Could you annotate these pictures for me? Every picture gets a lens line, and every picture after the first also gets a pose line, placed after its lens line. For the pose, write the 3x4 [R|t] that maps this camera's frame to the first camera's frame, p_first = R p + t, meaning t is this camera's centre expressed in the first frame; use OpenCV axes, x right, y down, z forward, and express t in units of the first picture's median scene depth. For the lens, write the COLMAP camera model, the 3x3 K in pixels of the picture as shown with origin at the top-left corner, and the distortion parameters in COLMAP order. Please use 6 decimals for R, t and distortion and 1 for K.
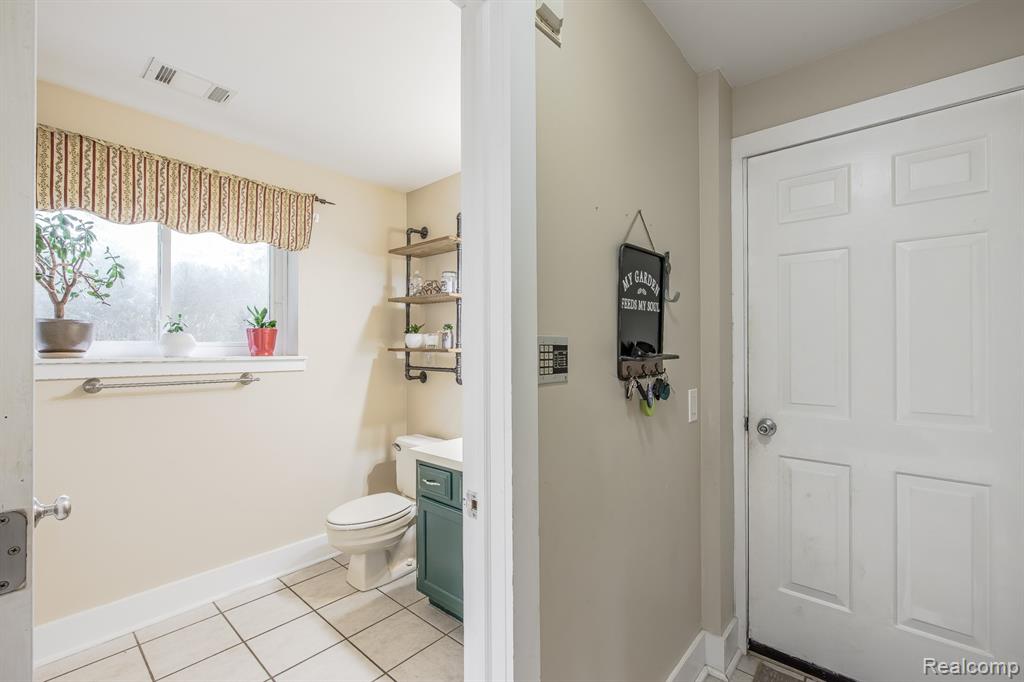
lens RADIAL K [[444.6, 0, 513.5], [0, 444.6, 337.0], [0, 0, 1]] dist [0.000263, -0.000209]
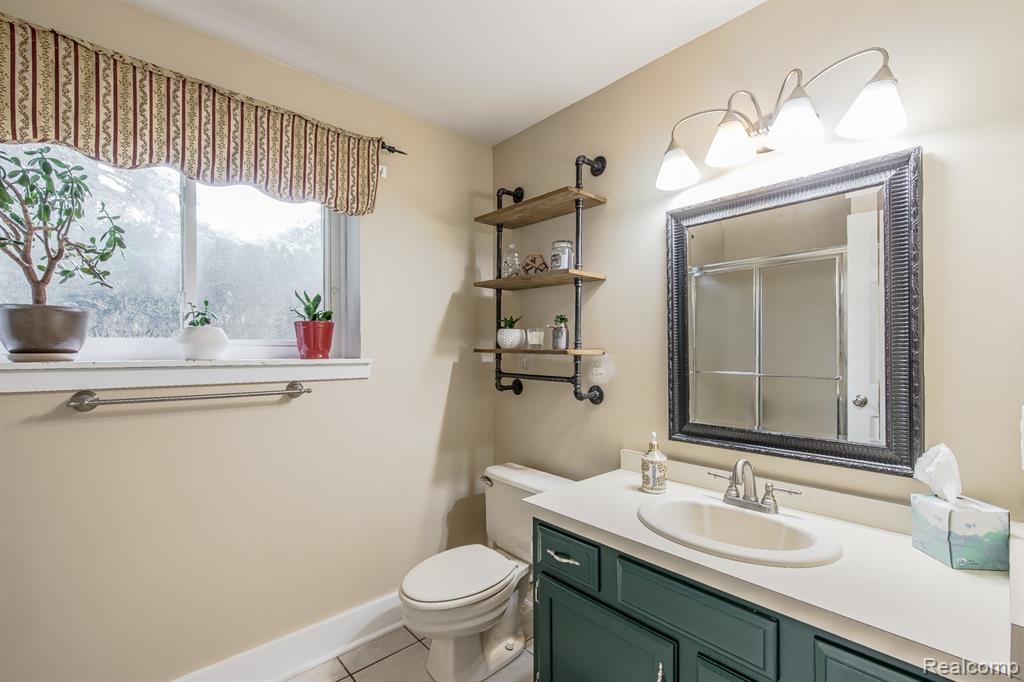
lens RADIAL K [[447.3, 0, 510.0], [0, 447.3, 346.0], [0, 0, 1]] dist [0.000867, 0.000131]
pose [[0.993562, 0.002349, -0.113270, -0.170720], [-0.000231, 0.999825, 0.018714, 0.008270], [0.113294, -0.018568, 0.993388, 0.321461]]
